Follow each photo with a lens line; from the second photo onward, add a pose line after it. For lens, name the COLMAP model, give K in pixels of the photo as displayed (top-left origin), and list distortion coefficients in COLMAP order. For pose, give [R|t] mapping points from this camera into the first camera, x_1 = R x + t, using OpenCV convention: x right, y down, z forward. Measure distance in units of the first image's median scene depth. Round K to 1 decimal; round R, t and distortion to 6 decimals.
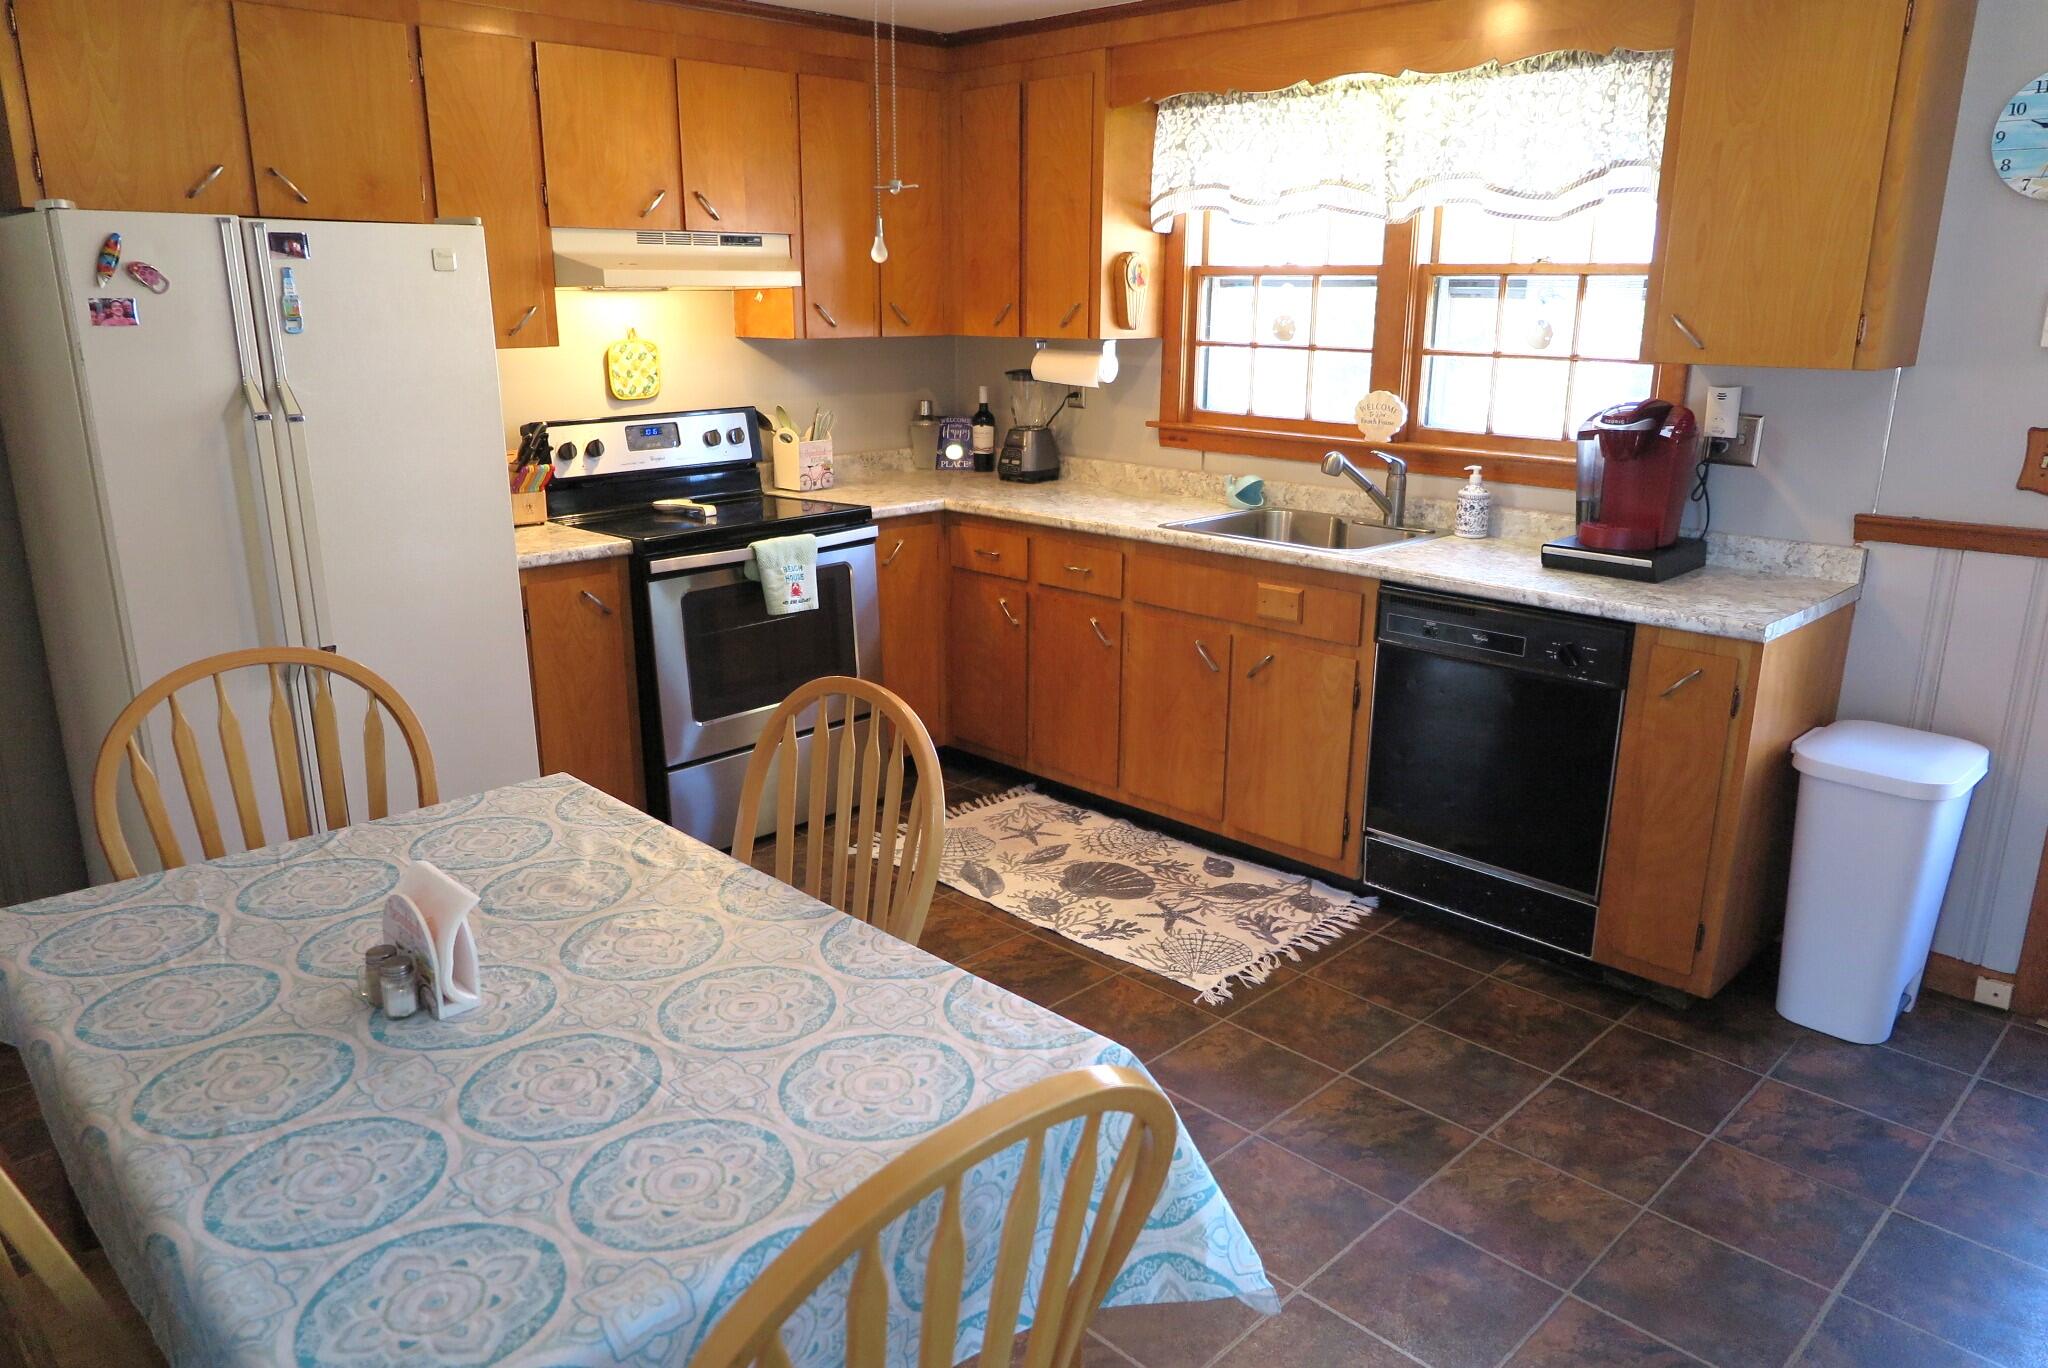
lens RADIAL K [[1410.1, 0, 1024.0], [0, 1410.1, 684.0], [0, 0, 1]] dist [-0.013670, 0.016094]
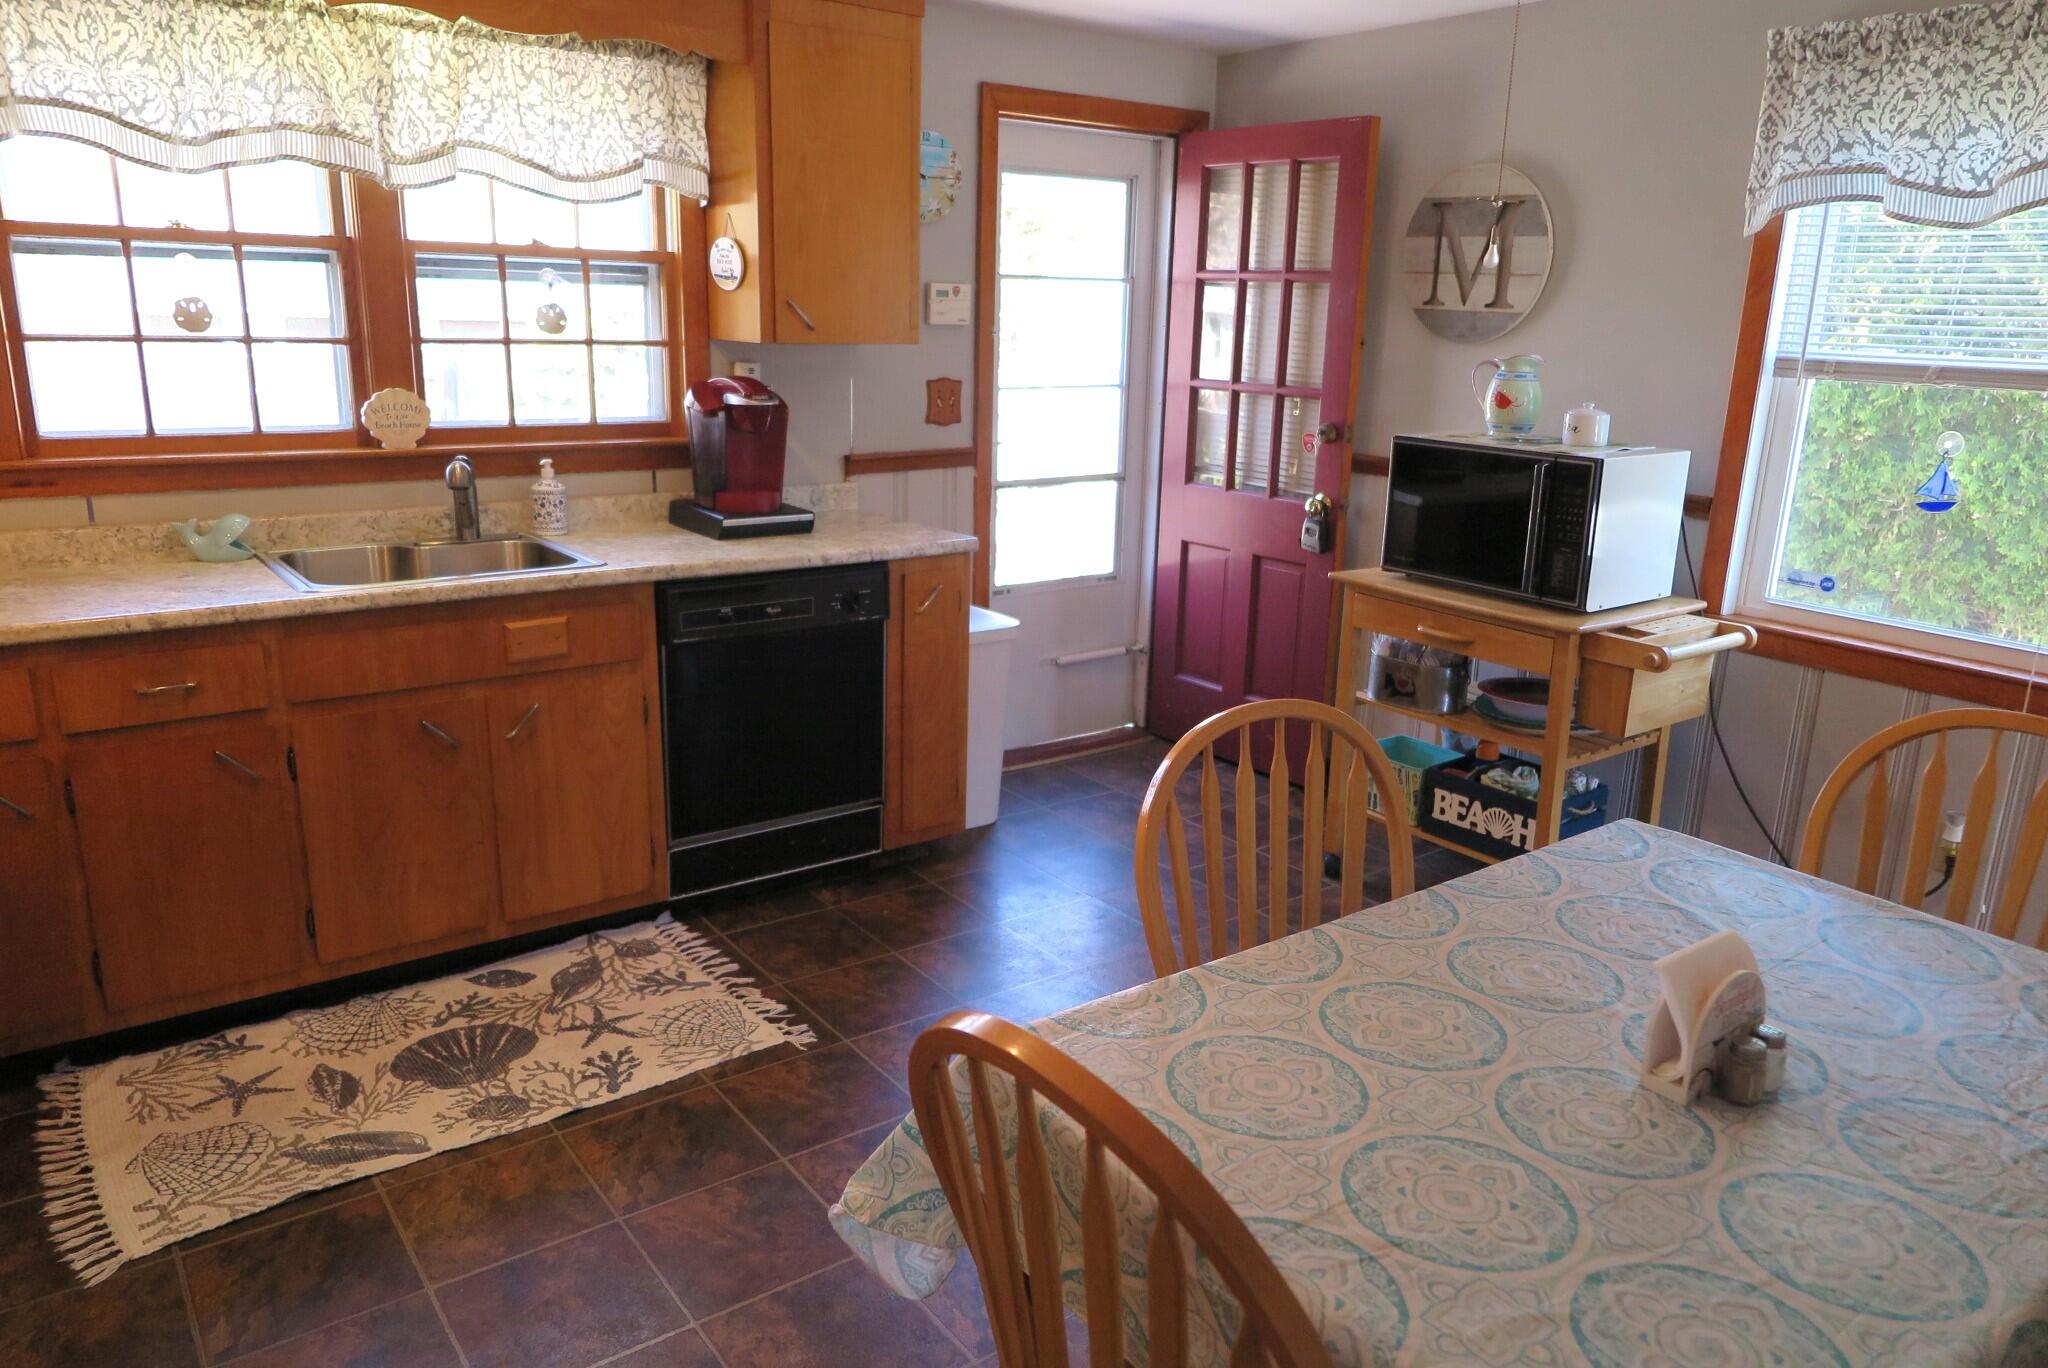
lens RADIAL K [[1410.1, 0, 1024.0], [0, 1410.1, 684.0], [0, 0, 1]] dist [-0.013670, 0.016094]
pose [[0.147381, -0.259548, 0.954418, -0.586667], [0.240321, 0.945436, 0.219995, -0.146747], [-0.959440, 0.196943, 0.201714, 0.545087]]
